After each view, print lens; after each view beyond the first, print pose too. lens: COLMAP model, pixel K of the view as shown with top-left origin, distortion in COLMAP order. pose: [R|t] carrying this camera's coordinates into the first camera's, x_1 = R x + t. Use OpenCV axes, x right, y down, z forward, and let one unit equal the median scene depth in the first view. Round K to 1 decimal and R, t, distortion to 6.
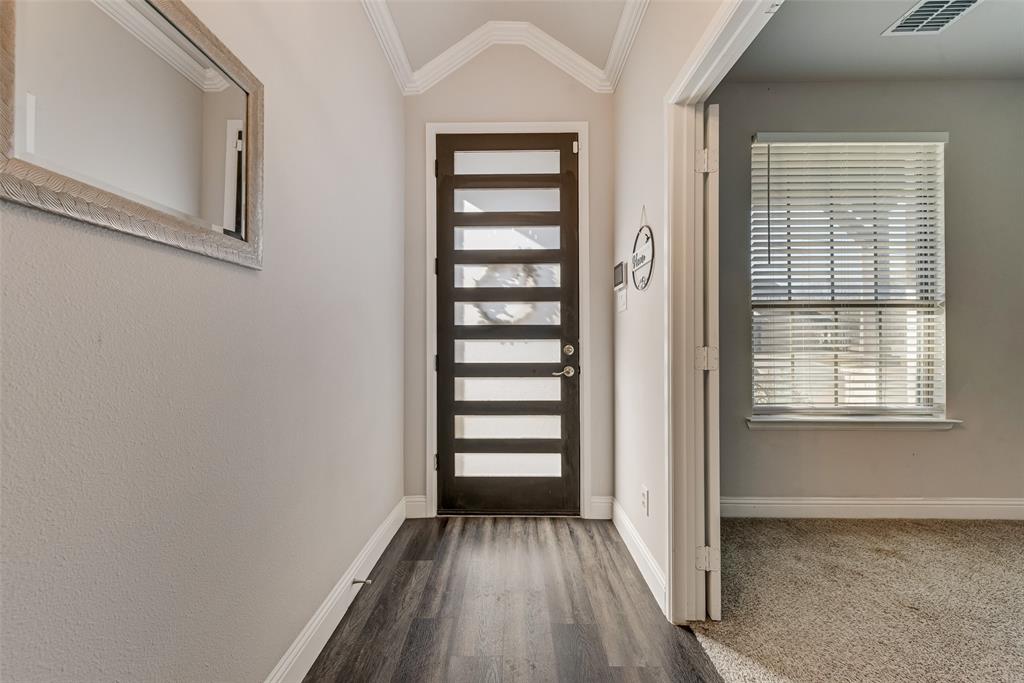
lens RADIAL K [[407.5, 0, 512.4], [0, 407.5, 345.4], [0, 0, 1]] dist [0.010117, -0.000276]
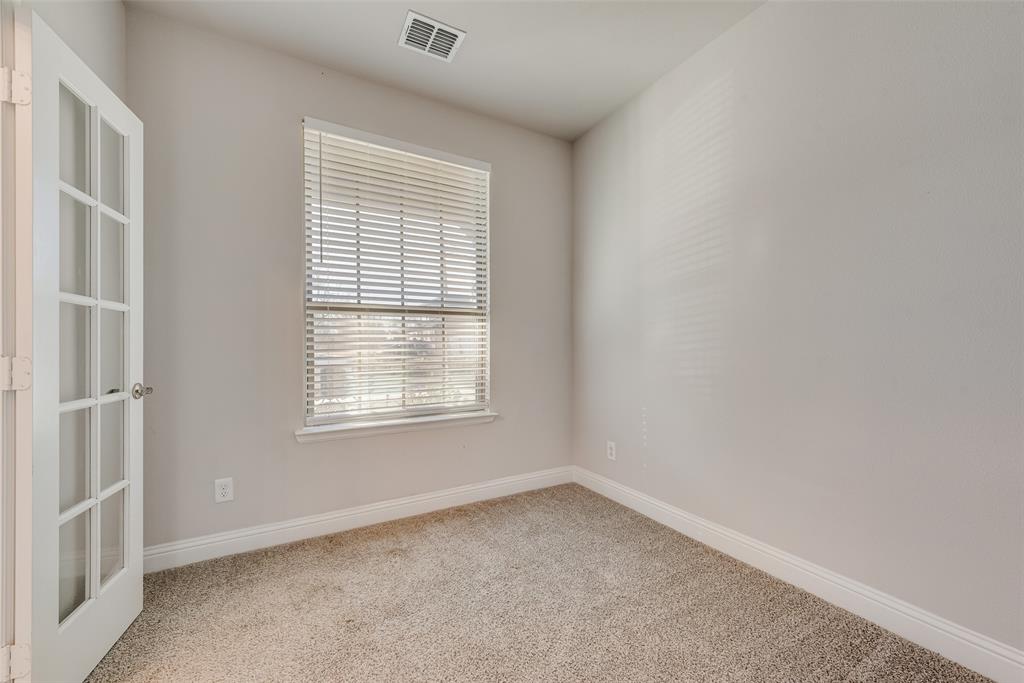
lens RADIAL K [[398.5, 0, 511.7], [0, 398.5, 354.0], [0, 0, 1]] dist [0.014323, -0.000041]
pose [[0.872015, -0.013829, 0.489284, 0.553742], [0.008244, 0.999874, 0.013567, -0.000959], [-0.489410, -0.007797, 0.872019, -0.003755]]
